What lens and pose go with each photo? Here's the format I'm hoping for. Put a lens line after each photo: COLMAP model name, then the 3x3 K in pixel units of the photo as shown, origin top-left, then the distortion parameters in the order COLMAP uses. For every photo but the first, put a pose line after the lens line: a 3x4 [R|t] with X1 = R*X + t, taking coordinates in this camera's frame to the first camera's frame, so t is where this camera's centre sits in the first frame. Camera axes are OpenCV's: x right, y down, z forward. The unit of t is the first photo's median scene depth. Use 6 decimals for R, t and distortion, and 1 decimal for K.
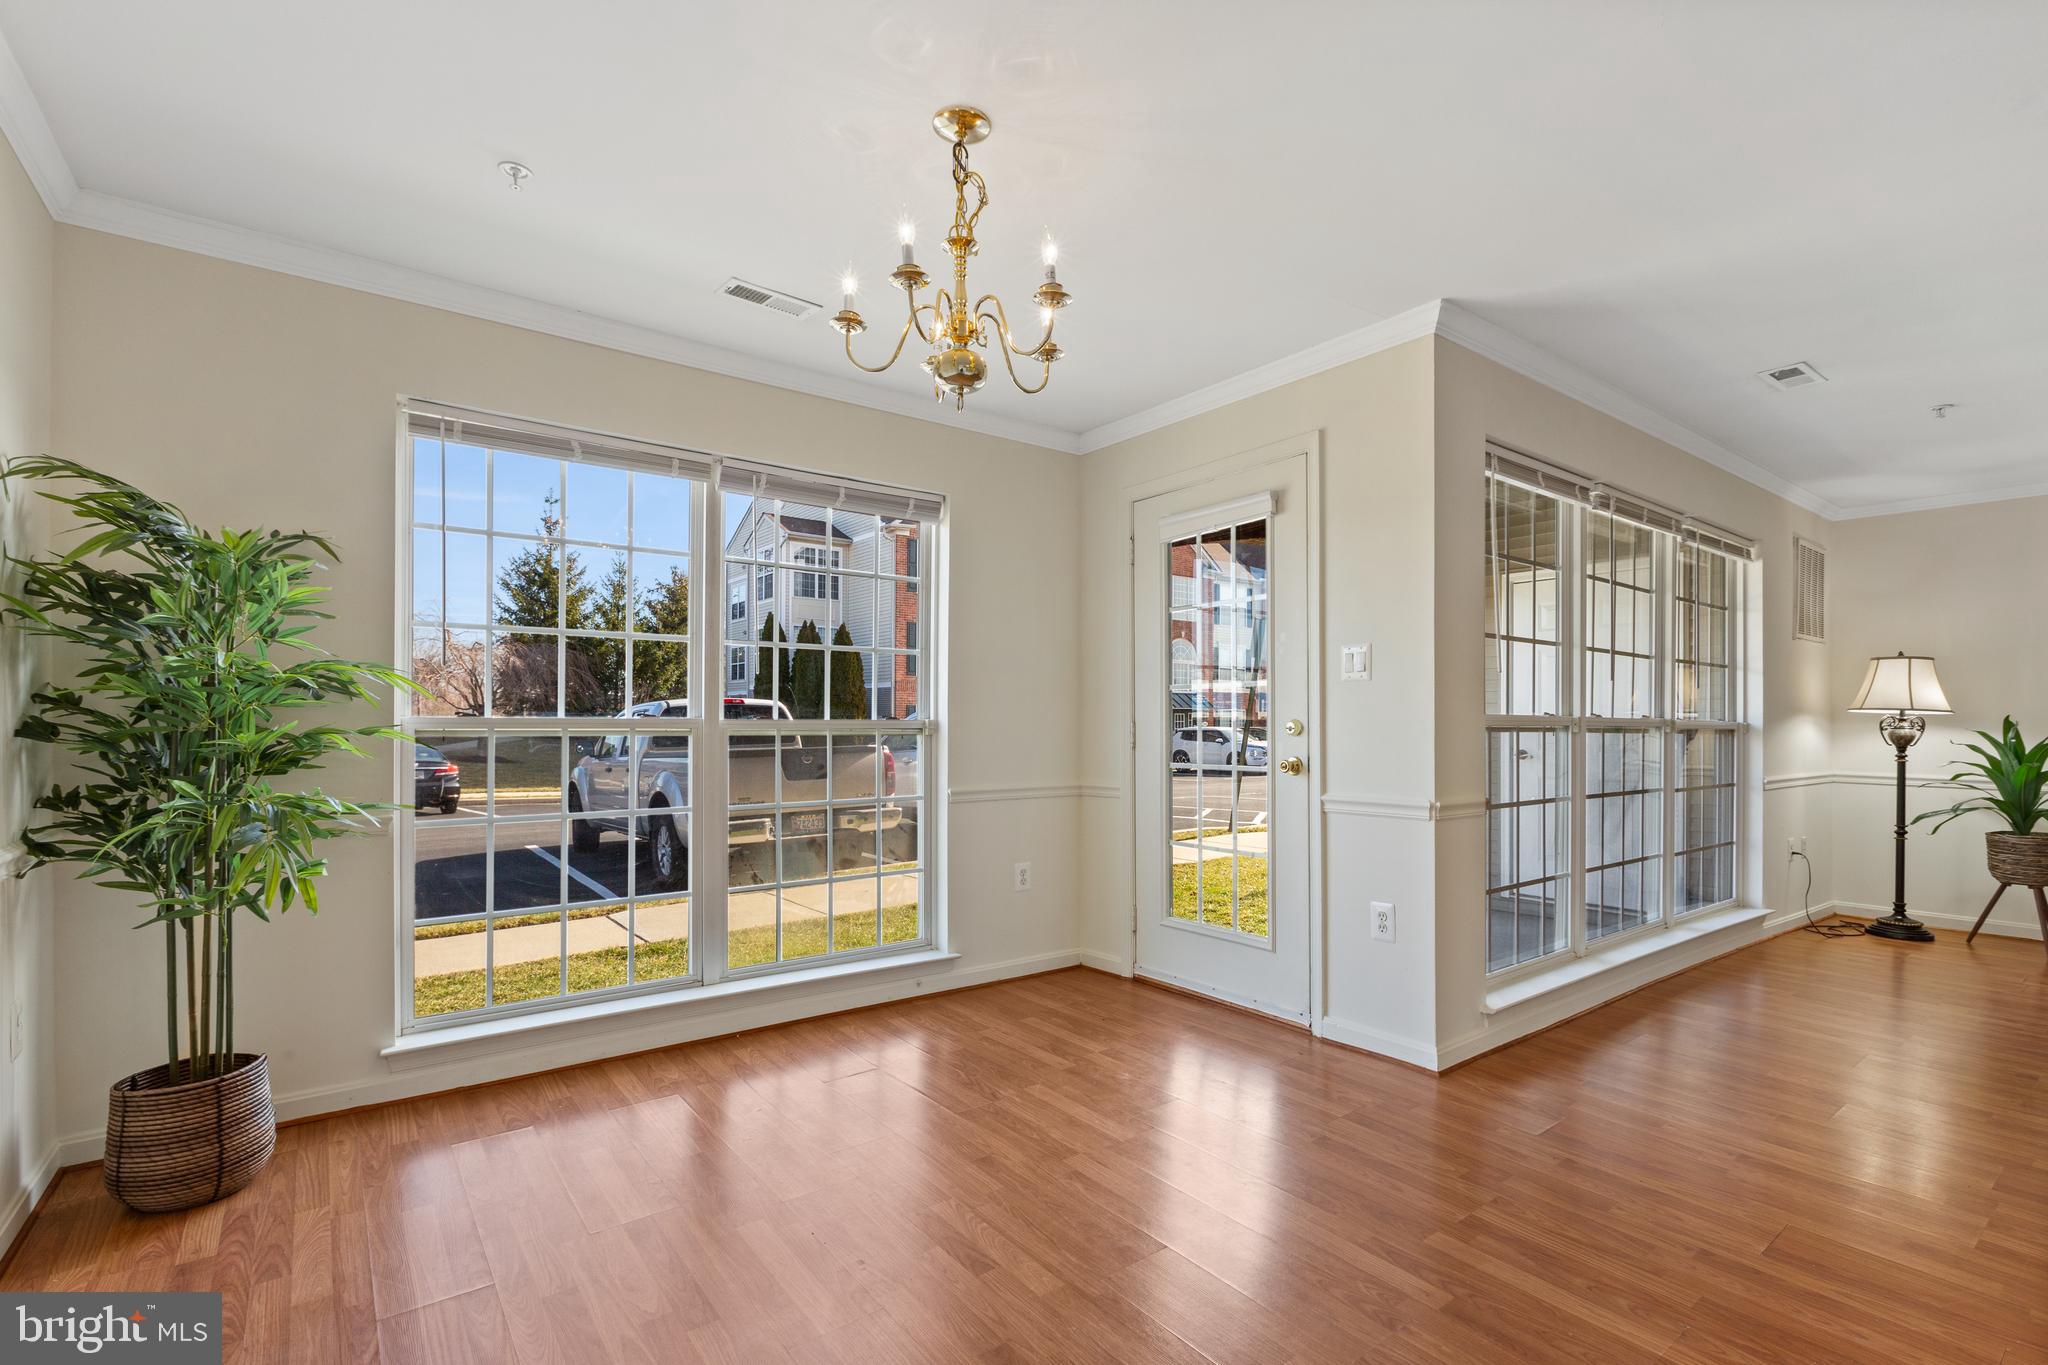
lens RADIAL K [[926.3, 0, 1038.9], [0, 926.3, 729.2], [0, 0, 1]] dist [0.003614, -0.001642]
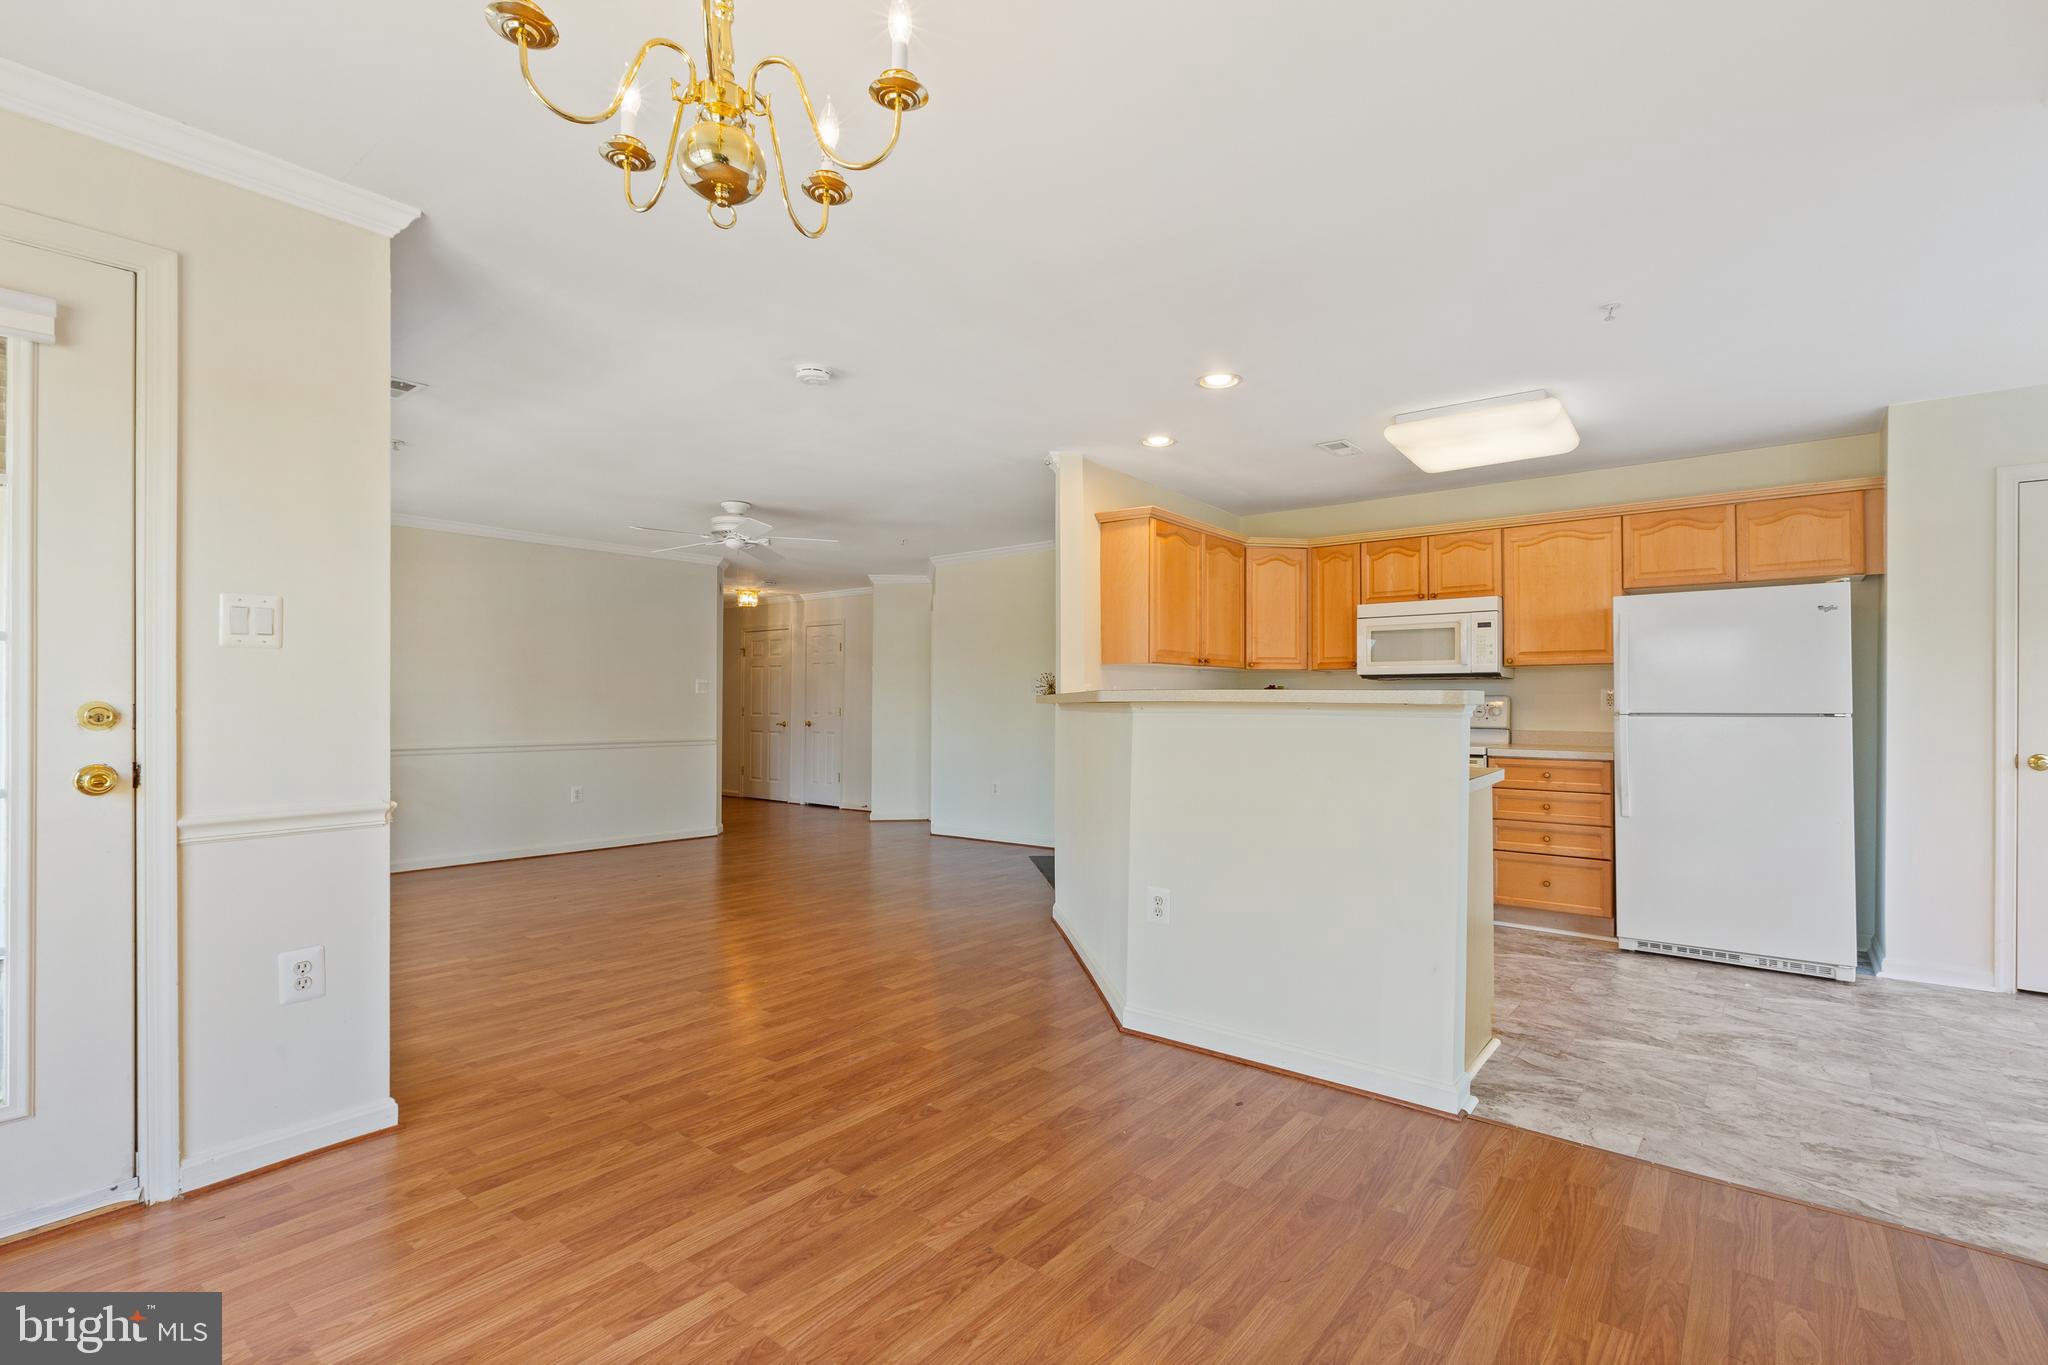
lens RADIAL K [[926.3, 0, 1027.1], [0, 926.3, 689.7], [0, 0, 1]] dist [0.003614, -0.001642]
pose [[-0.243766, 0.010024, 0.969782, -0.391752], [0.005955, 0.999943, -0.008839, -0.008009], [-0.969816, 0.003620, -0.243812, 0.492339]]
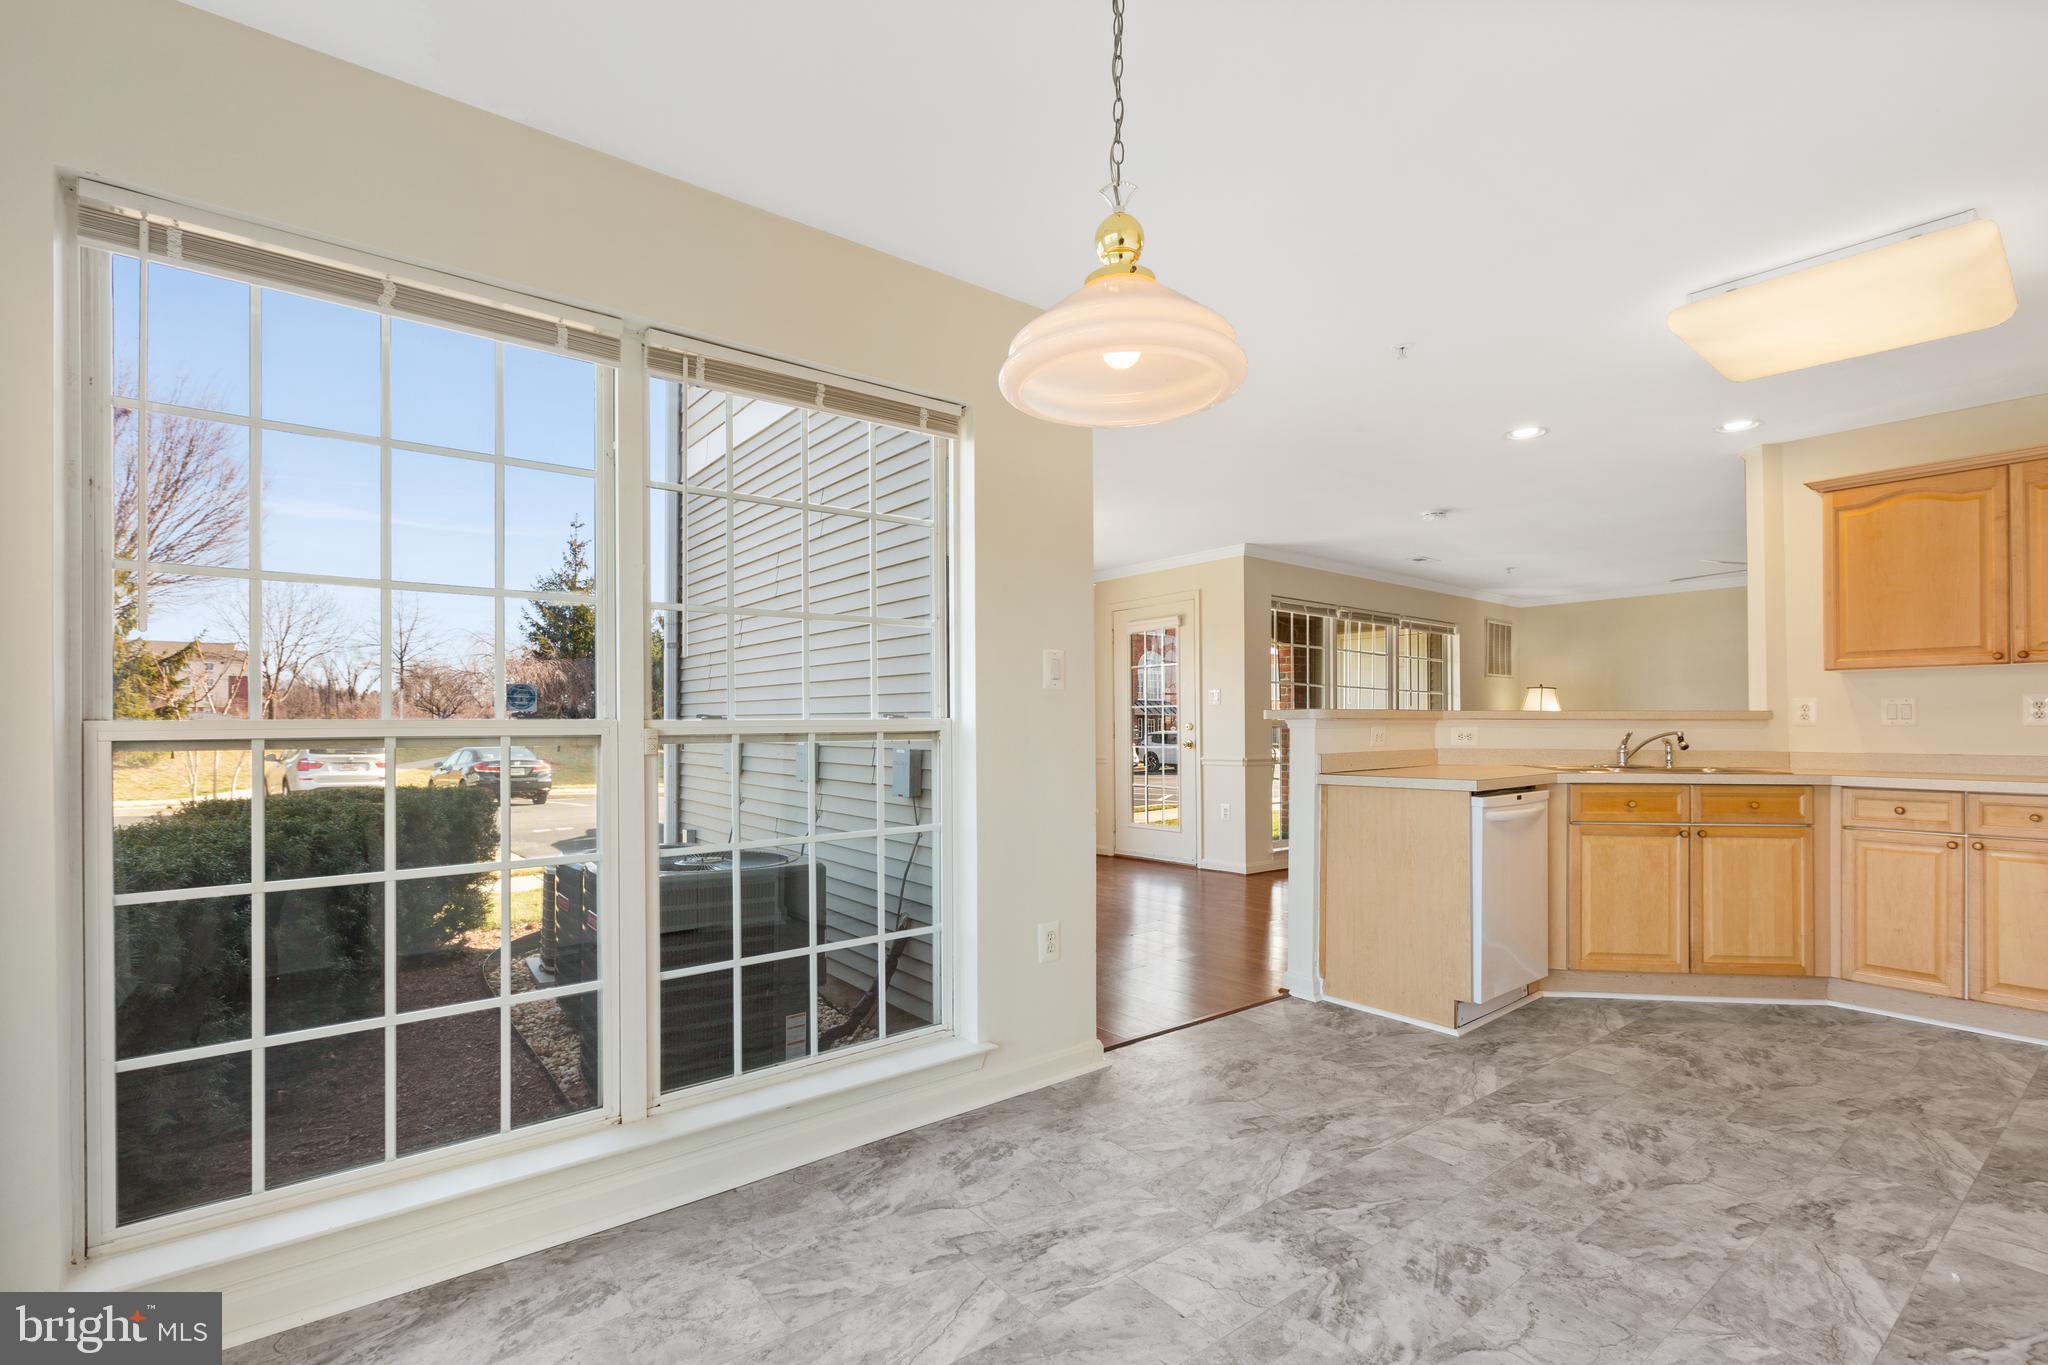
lens RADIAL K [[926.3, 0, 1040.3], [0, 926.3, 702.7], [0, 0, 1]] dist [0.003614, -0.001642]
pose [[0.999636, 0.000151, 0.026968, -0.109754], [0.000837, 0.999329, -0.036615, 0.018262], [-0.026956, 0.036624, 0.998966, -0.985021]]
